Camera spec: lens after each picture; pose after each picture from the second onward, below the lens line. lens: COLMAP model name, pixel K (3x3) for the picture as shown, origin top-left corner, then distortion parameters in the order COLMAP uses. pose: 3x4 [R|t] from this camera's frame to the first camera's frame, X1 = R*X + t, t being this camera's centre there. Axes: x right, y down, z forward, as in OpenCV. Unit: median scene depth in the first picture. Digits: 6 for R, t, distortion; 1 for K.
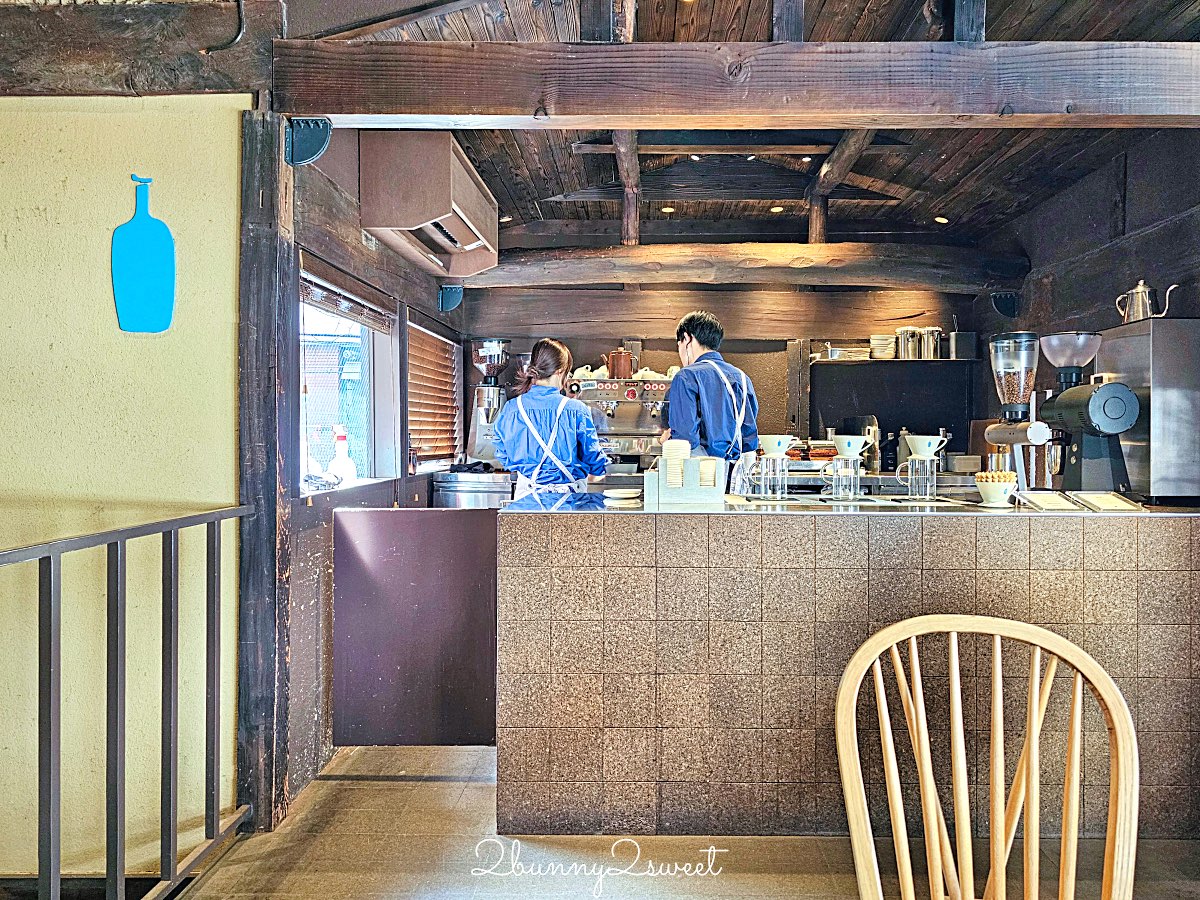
lens RADIAL K [[842.7, 0, 610.5], [0, 842.7, 430.5], [0, 0, 1]] dist [0.060585, -0.042012]
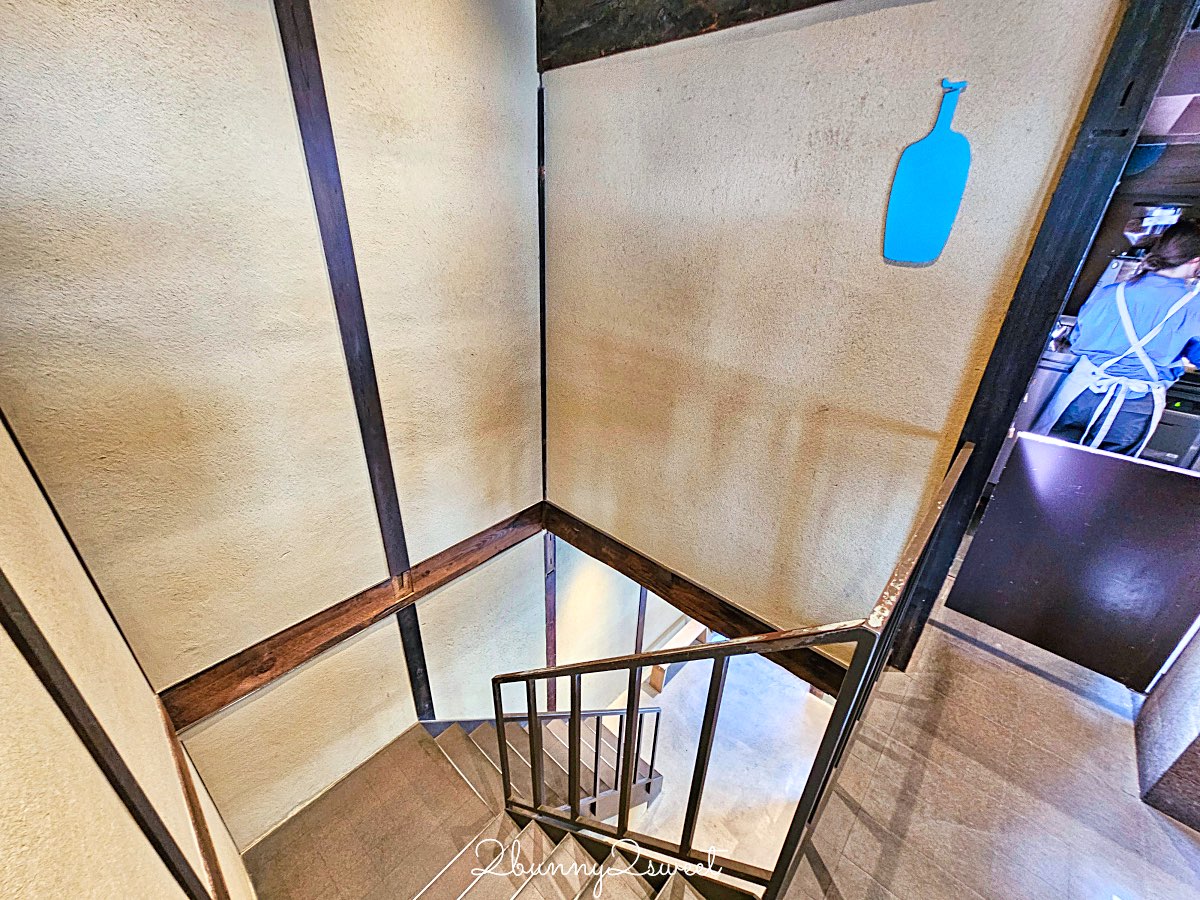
lens RADIAL K [[485.3, 0, 597.5], [0, 485.3, 444.7], [0, 0, 1]] dist [-0.001609, -0.000802]
pose [[0.743876, 0.305059, -0.594632, -0.403642], [-0.027248, 0.902849, 0.429094, -0.155843], [0.667762, -0.302990, 0.679920, 0.274058]]
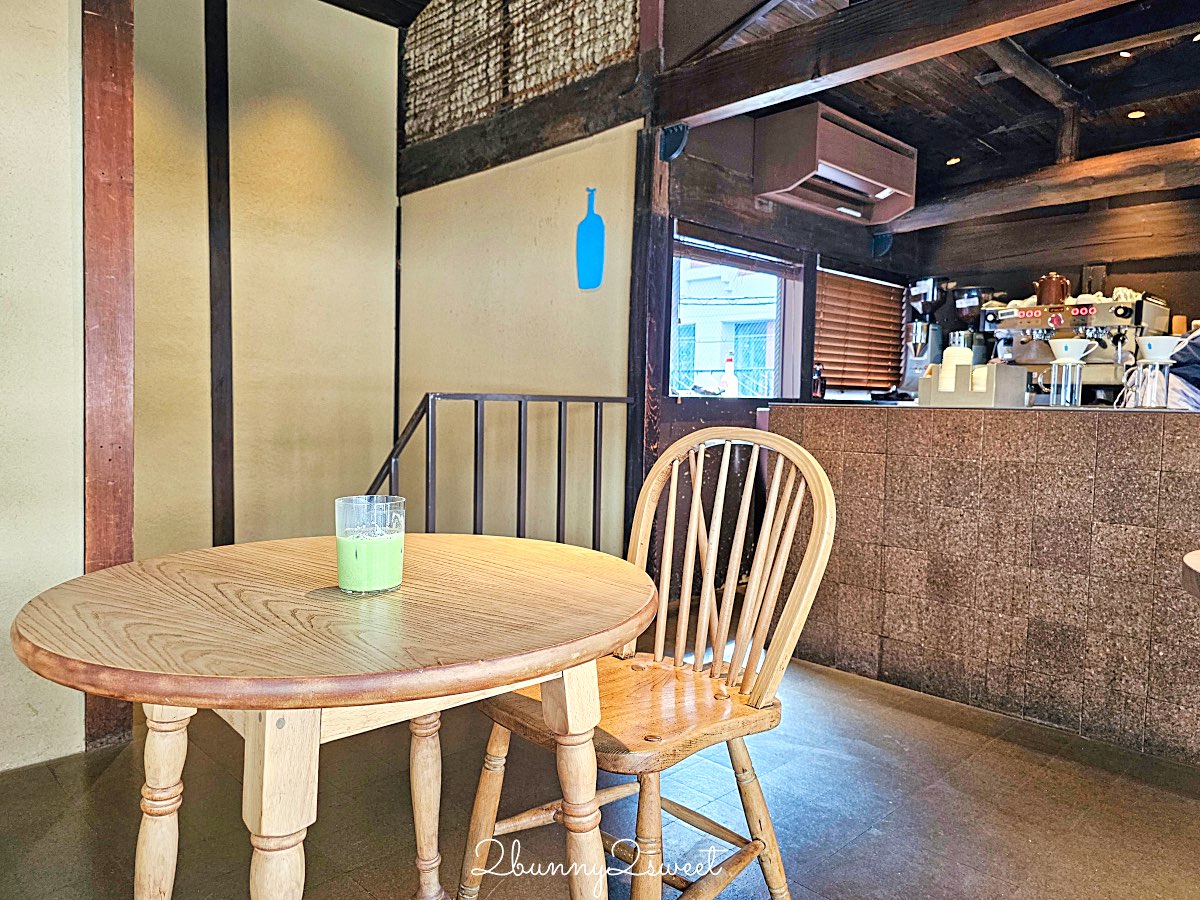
lens RADIAL K [[842.7, 0, 616.2], [0, 842.7, 437.7], [0, 0, 1]] dist [0.060585, -0.042012]
pose [[0.710479, 0.038487, -0.702665, 0.590536], [-0.015218, 0.999110, 0.039336, 0.097980], [0.703554, -0.017254, 0.710433, -0.075674]]
